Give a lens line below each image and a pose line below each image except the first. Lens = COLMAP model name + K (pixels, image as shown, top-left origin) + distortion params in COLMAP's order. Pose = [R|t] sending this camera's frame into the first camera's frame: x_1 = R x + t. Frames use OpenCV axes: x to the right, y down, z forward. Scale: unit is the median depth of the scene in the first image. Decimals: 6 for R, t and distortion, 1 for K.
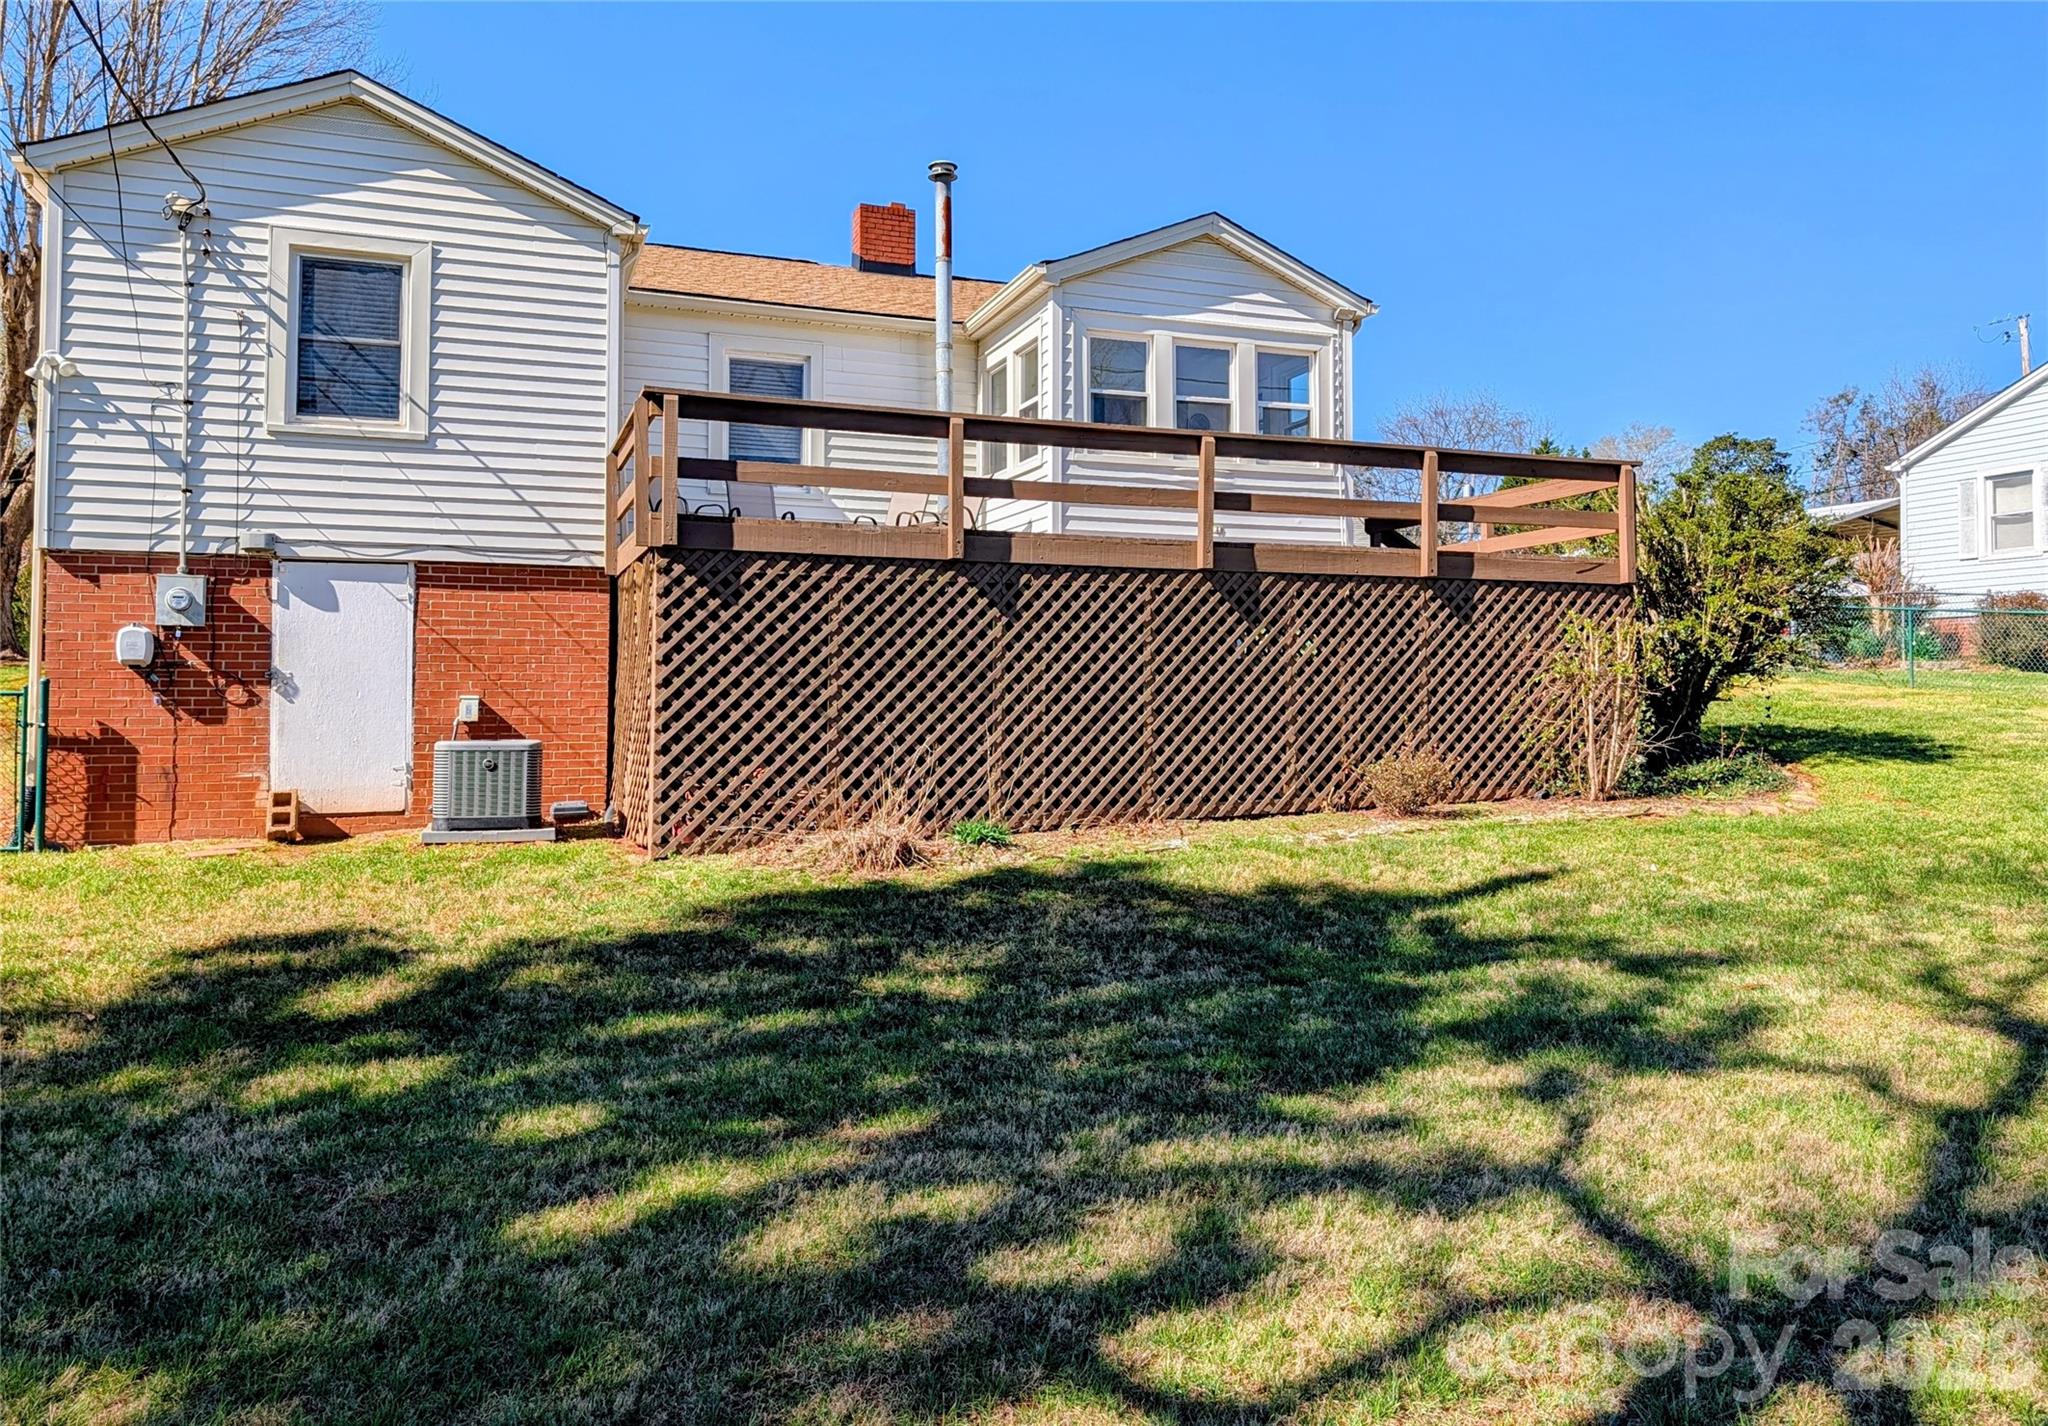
lens RADIAL K [[1492.0, 0, 1024.9], [0, 1492.0, 635.5], [0, 0, 1]] dist [0.172337, -0.153646]
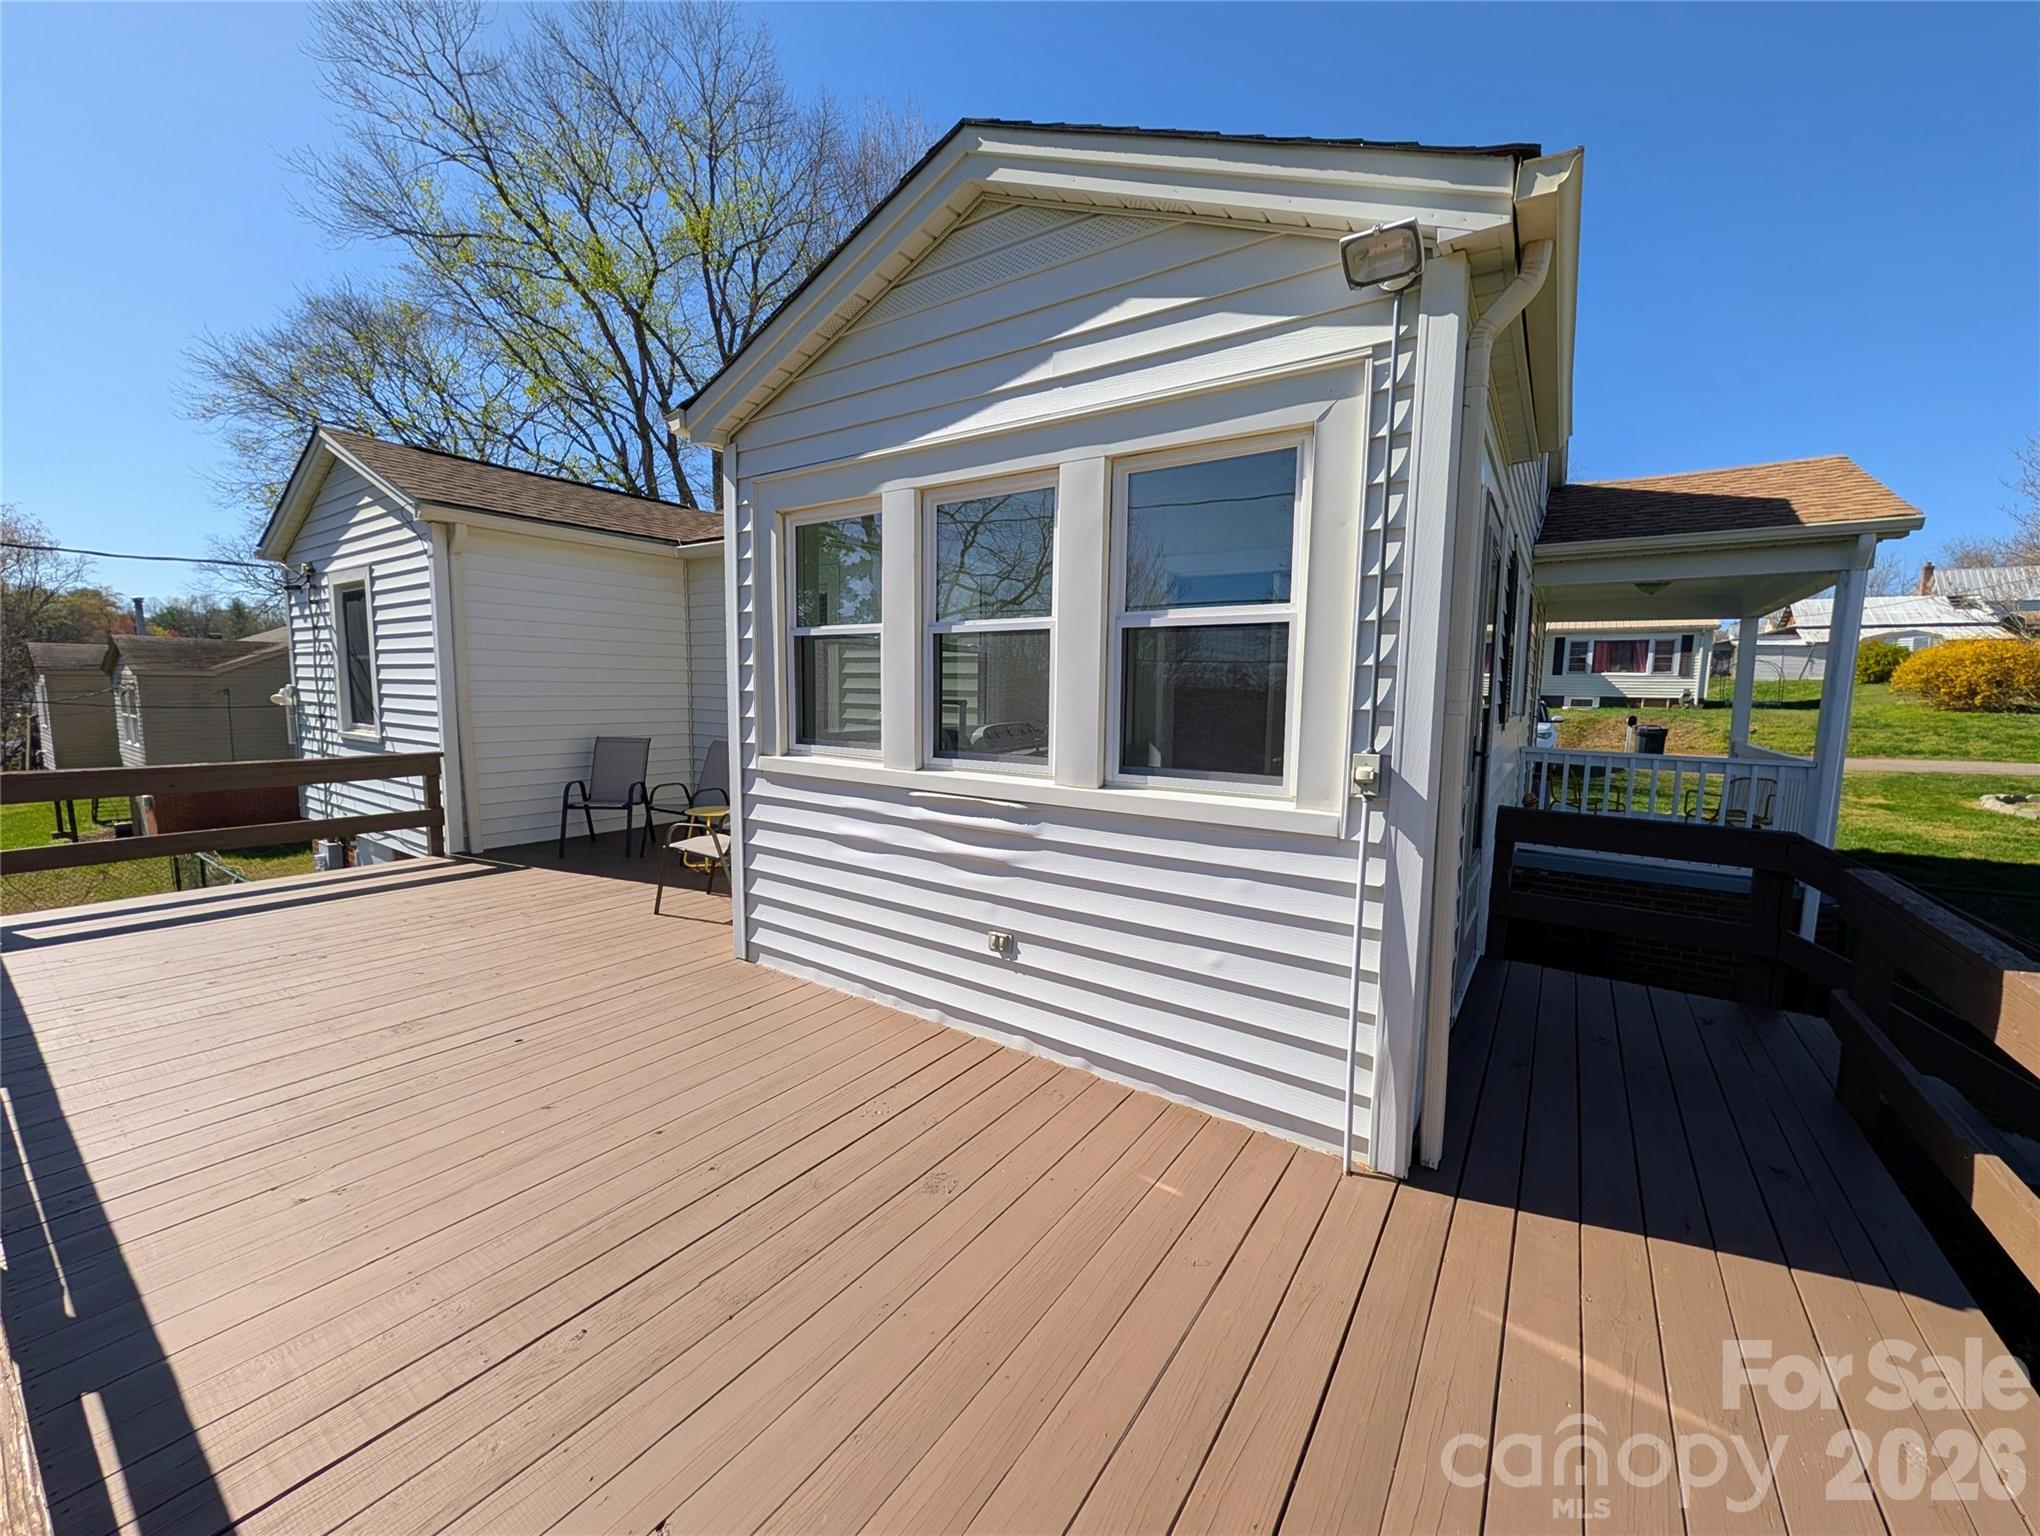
lens RADIAL K [[787.7, 0, 1020.0], [0, 787.7, 768.0], [0, 0, 1]] dist [0.018622, 0.000027]
pose [[0.571496, 0.093990, -0.815204, 0.366662], [0.025056, 0.990957, 0.131819, -0.175983], [0.820222, -0.095760, 0.563973, 1.056852]]
